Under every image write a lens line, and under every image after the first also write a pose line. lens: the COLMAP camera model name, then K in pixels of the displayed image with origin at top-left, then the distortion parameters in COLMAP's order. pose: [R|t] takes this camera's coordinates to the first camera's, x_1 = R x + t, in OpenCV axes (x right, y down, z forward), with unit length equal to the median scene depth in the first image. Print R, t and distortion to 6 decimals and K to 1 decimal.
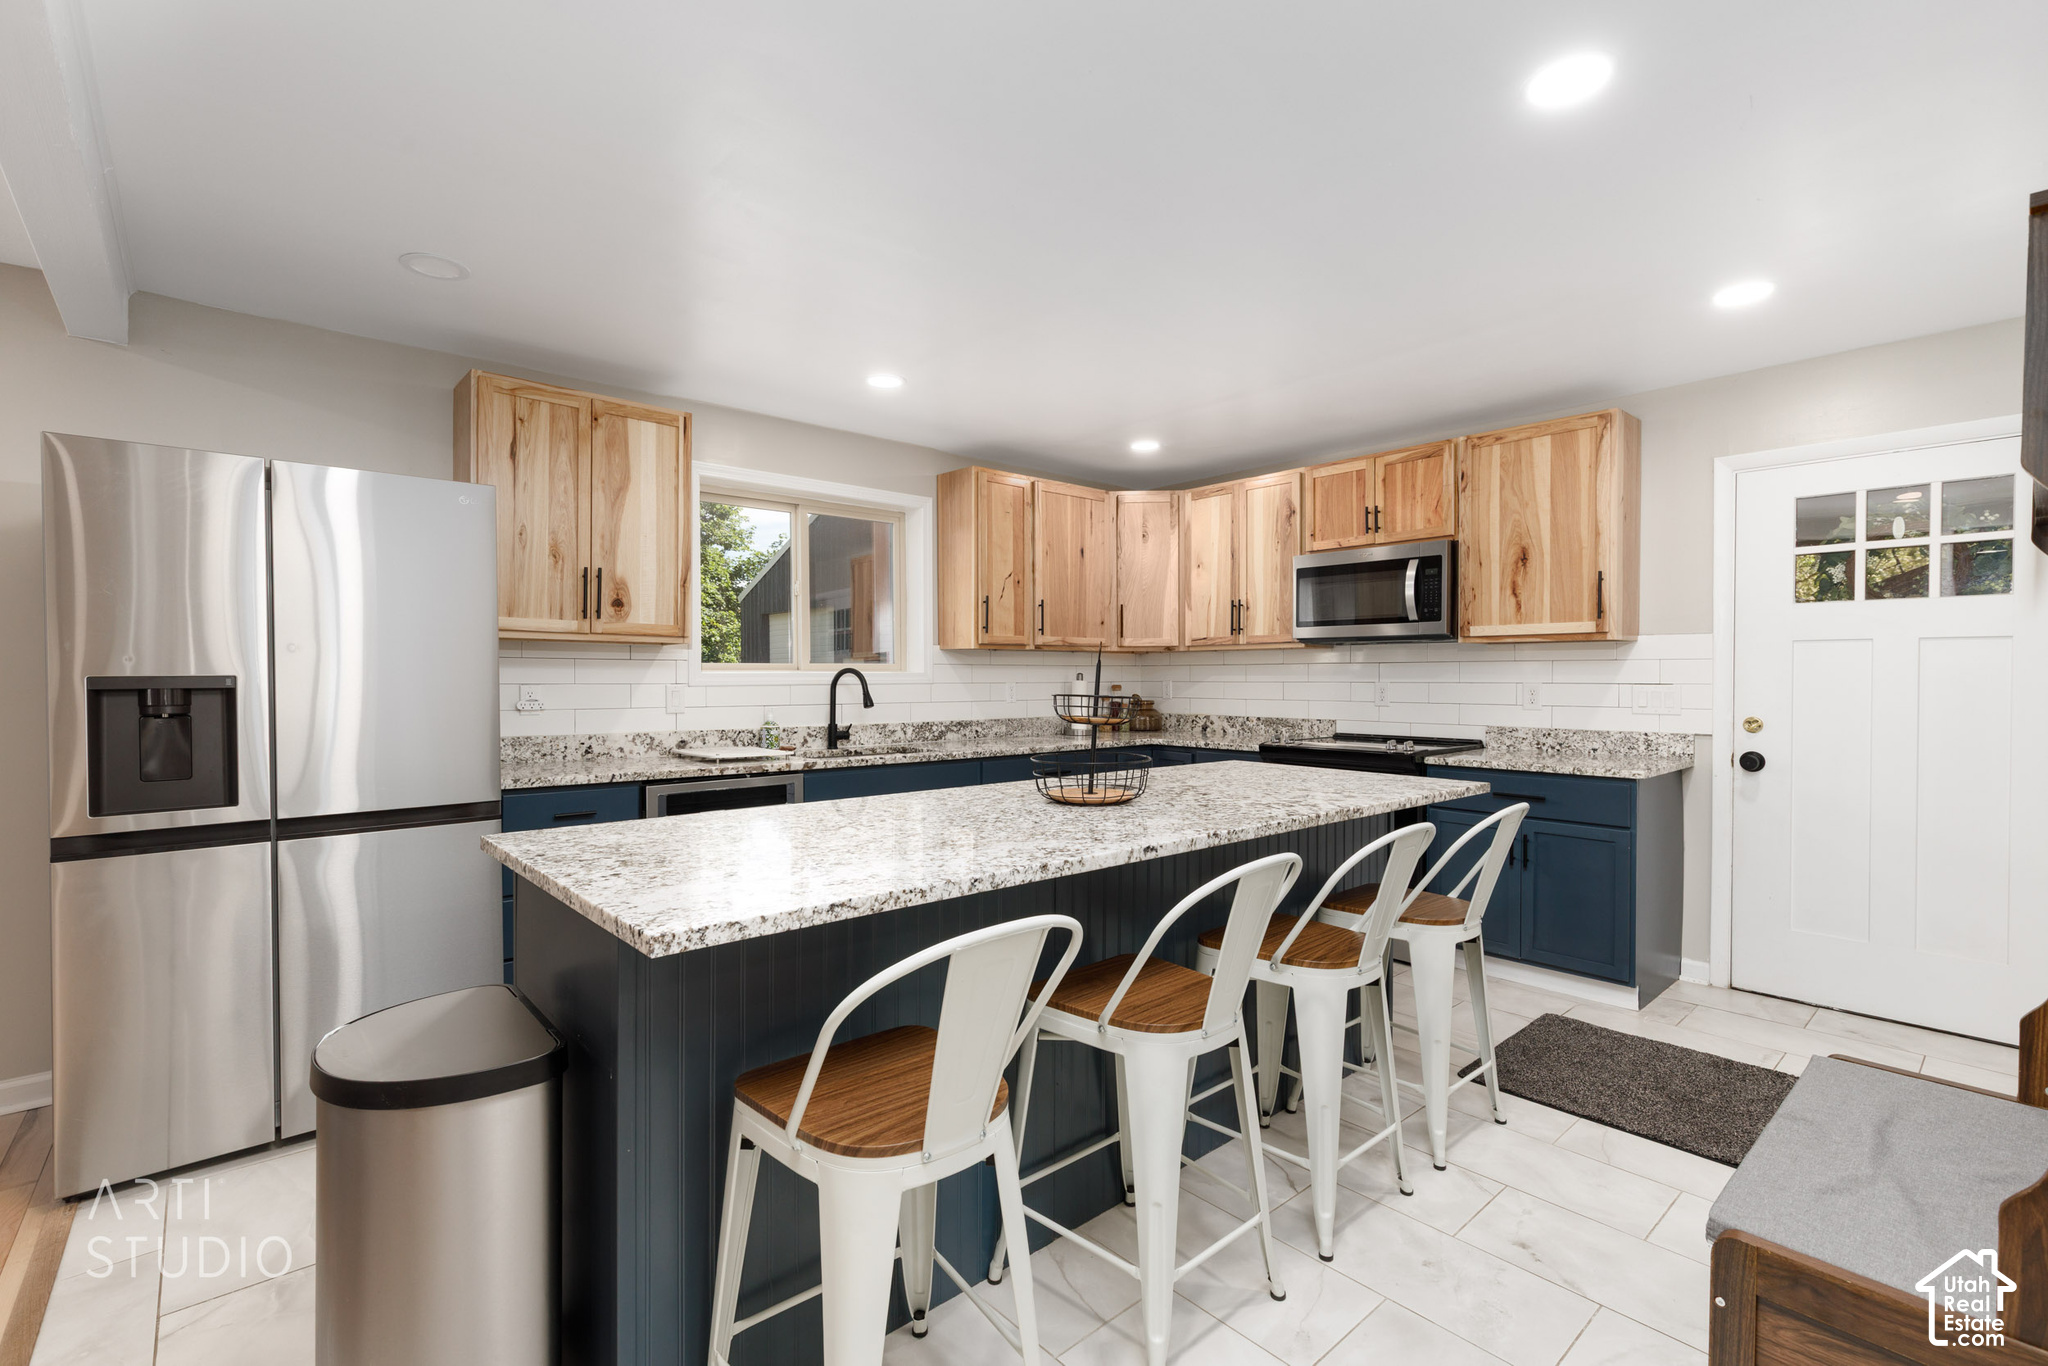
lens RADIAL K [[917.9, 0, 1023.9], [0, 917.9, 675.3], [0, 0, 1]] dist [0.013323, -0.001220]
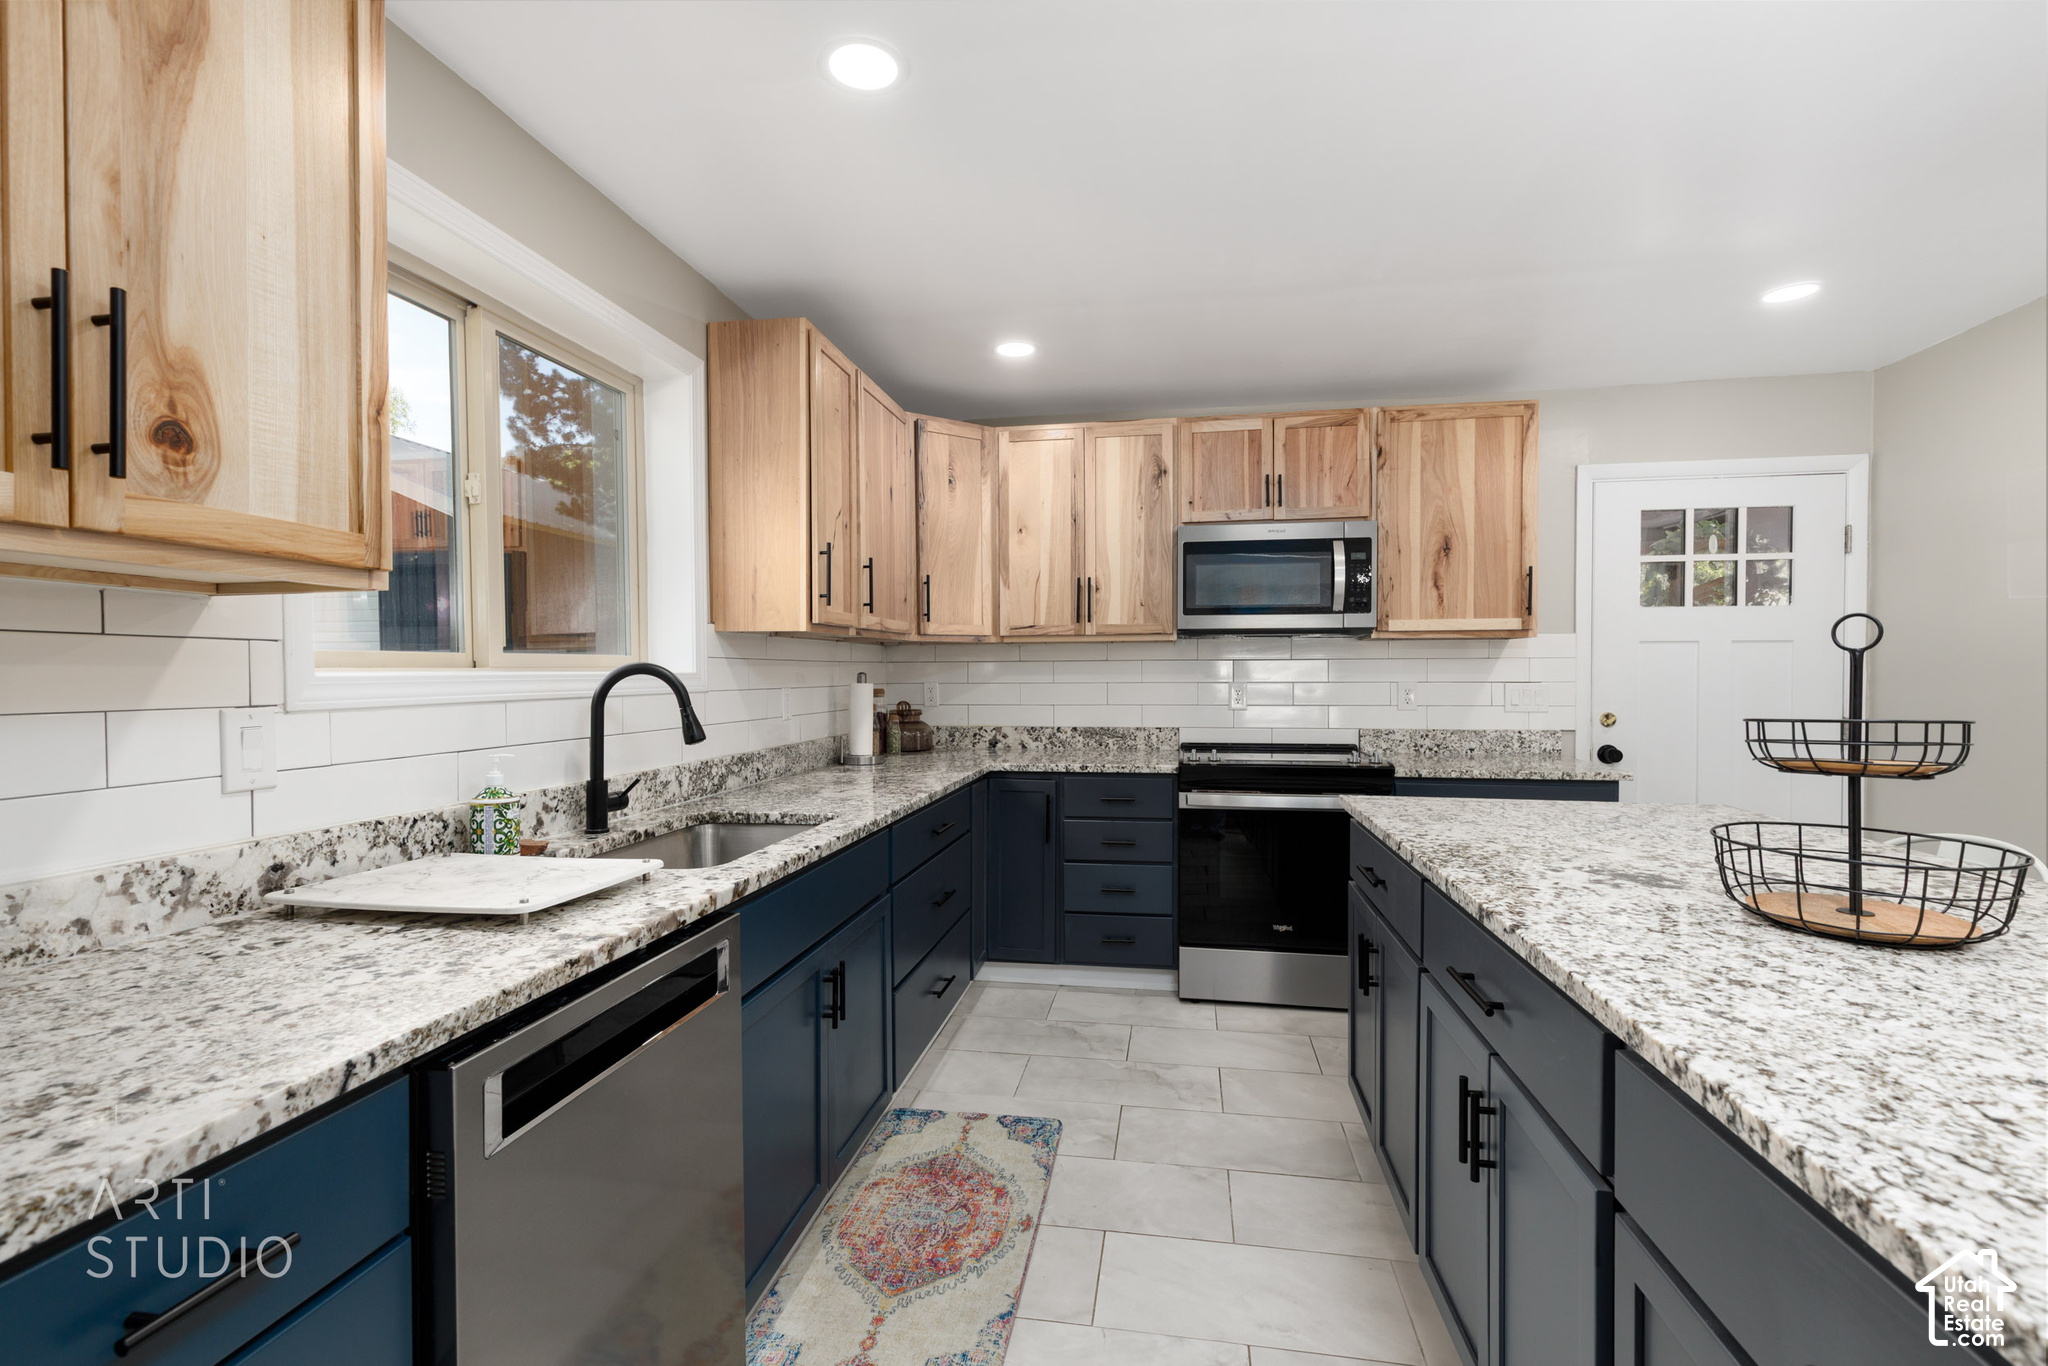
lens RADIAL K [[917.9, 0, 1025.5], [0, 917.9, 680.5], [0, 0, 1]] dist [0.013323, -0.001220]
pose [[0.781216, -0.007963, 0.624210, -0.346146], [0.002876, 0.999954, 0.009158, -0.003022], [-0.624254, -0.005359, 0.781203, 0.505459]]
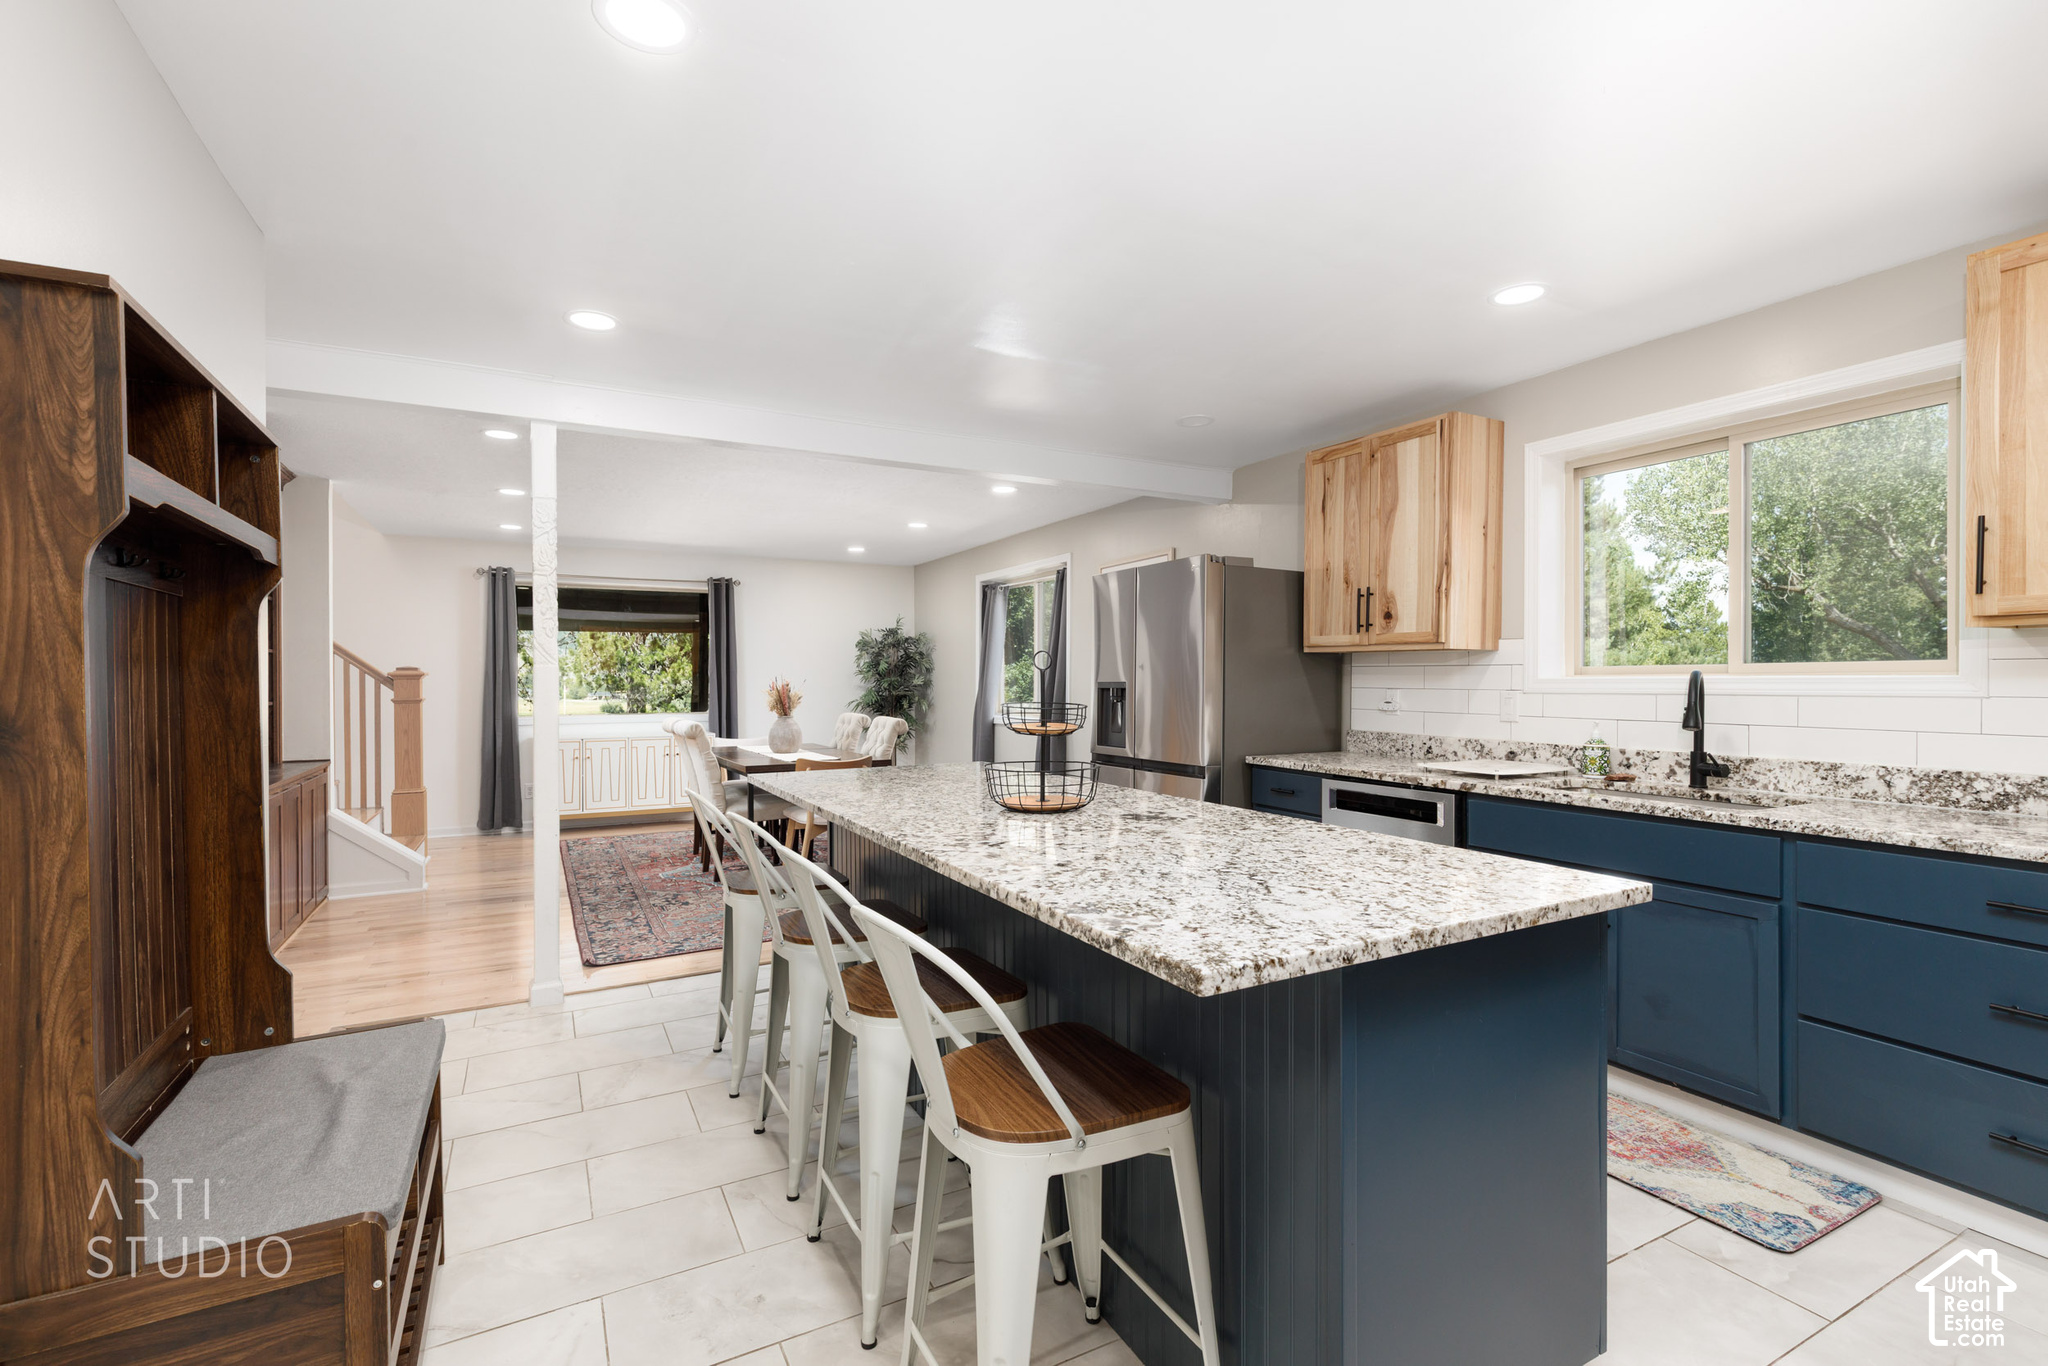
lens RADIAL K [[917.9, 0, 1030.0], [0, 917.9, 684.3], [0, 0, 1]] dist [0.013323, -0.001220]
pose [[-0.224662, 0.007810, -0.974406, 0.605864], [0.004426, 0.999966, 0.006994, -0.005268], [0.974427, -0.002742, -0.224689, 0.691688]]
